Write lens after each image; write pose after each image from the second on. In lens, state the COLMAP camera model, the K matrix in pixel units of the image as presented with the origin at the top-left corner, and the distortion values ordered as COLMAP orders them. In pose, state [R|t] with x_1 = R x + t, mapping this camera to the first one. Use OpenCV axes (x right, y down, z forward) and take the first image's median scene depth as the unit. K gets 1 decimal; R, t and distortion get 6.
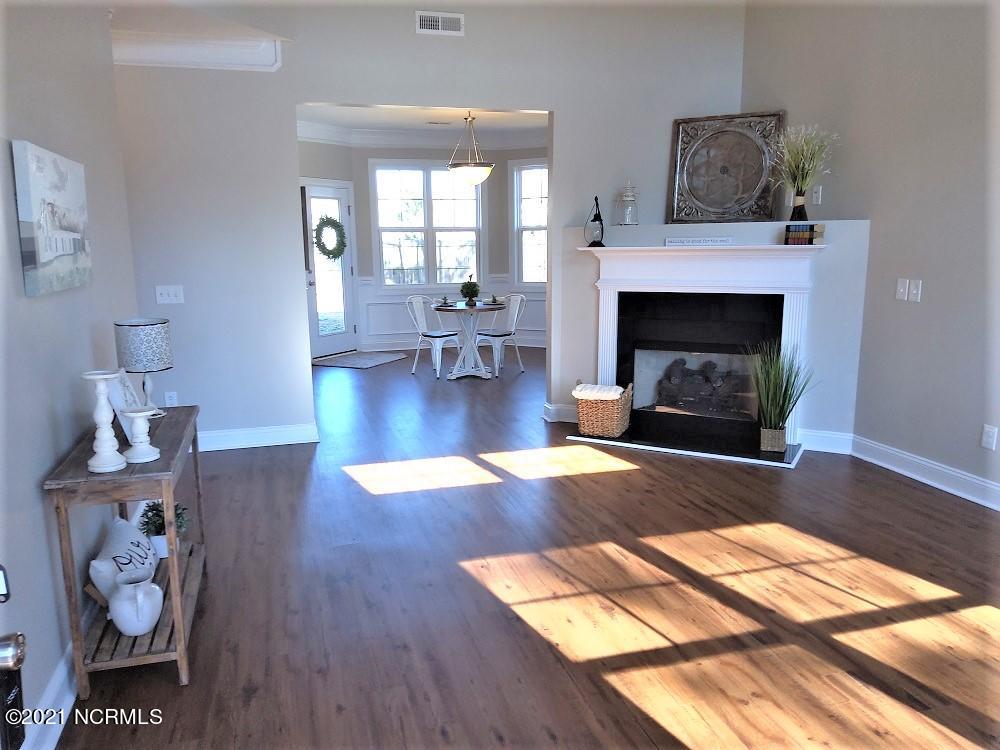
lens RADIAL K [[746.8, 0, 500.0], [0, 746.8, 375.0], [0, 0, 1]] dist [0.128538, -0.240678]
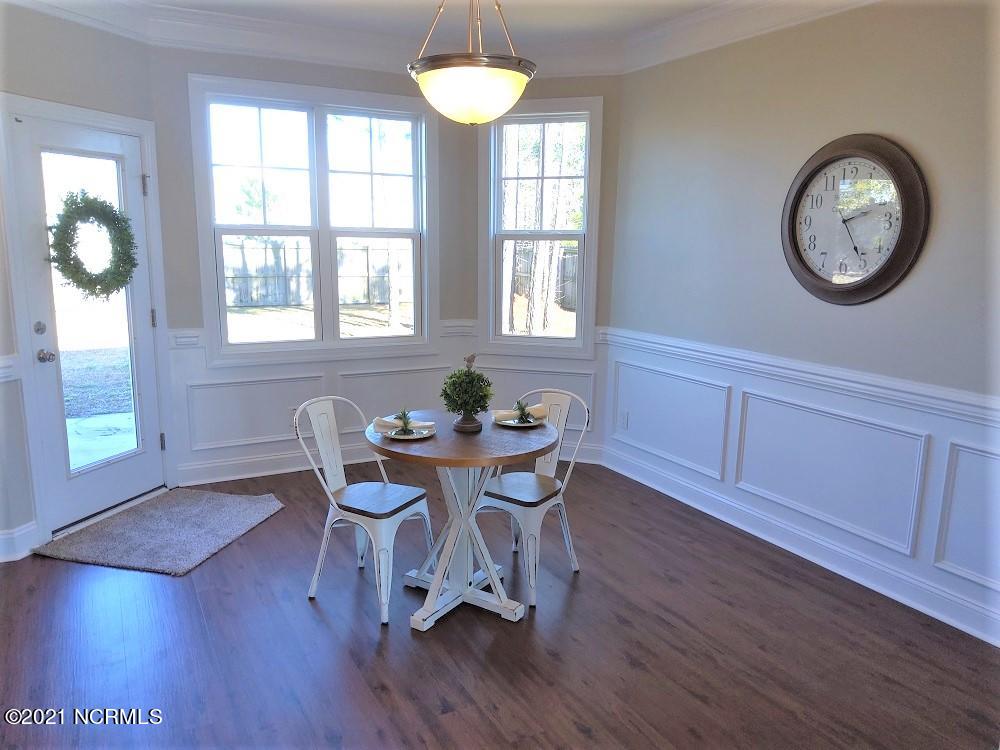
lens RADIAL K [[746.8, 0, 500.0], [0, 746.8, 375.0], [0, 0, 1]] dist [0.128538, -0.240678]
pose [[0.980075, -0.013879, 0.198142, -0.085116], [0.014535, 0.999893, -0.001857, -0.103696], [-0.198095, 0.004700, 0.980172, 0.525350]]
